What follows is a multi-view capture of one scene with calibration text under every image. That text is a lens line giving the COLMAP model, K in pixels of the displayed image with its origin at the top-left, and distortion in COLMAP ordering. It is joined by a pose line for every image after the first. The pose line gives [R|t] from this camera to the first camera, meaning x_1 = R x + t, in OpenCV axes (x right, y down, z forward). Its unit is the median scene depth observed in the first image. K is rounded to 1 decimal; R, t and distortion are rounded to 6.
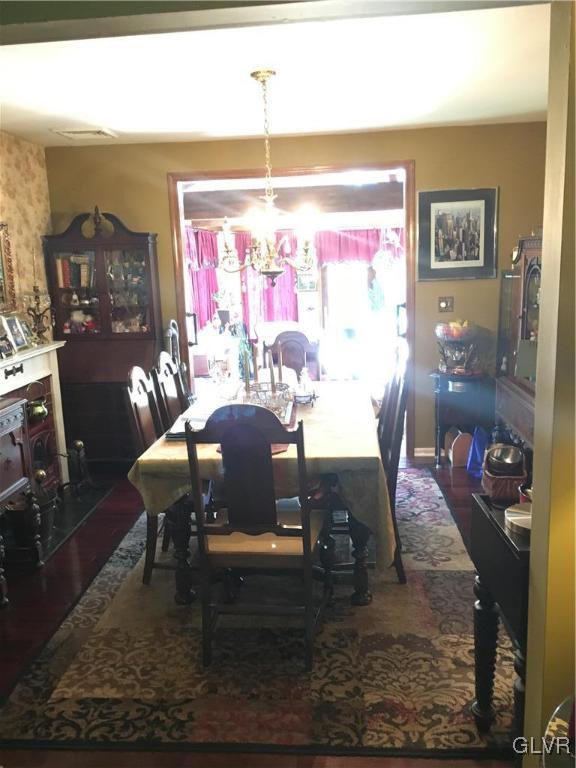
lens RADIAL K [[647.8, 0, 288.0], [0, 647.8, 384.0], [0, 0, 1]] dist [0.079788, -0.104503]
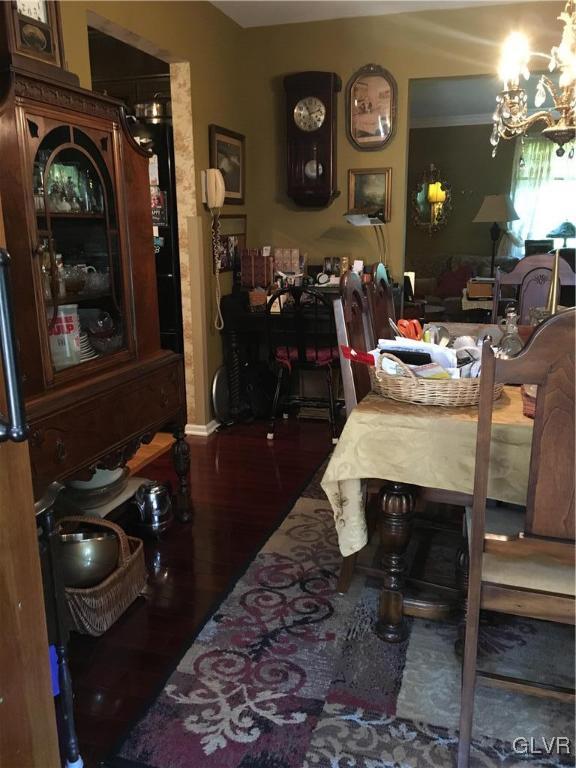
lens RADIAL K [[647.8, 0, 288.0], [0, 647.8, 384.0], [0, 0, 1]] dist [0.079788, -0.104503]
pose [[-0.970462, -0.011848, 0.240962, 0.068621], [0.090541, 0.907901, 0.409290, -0.190234], [-0.223619, 0.419018, -0.880011, 1.401176]]
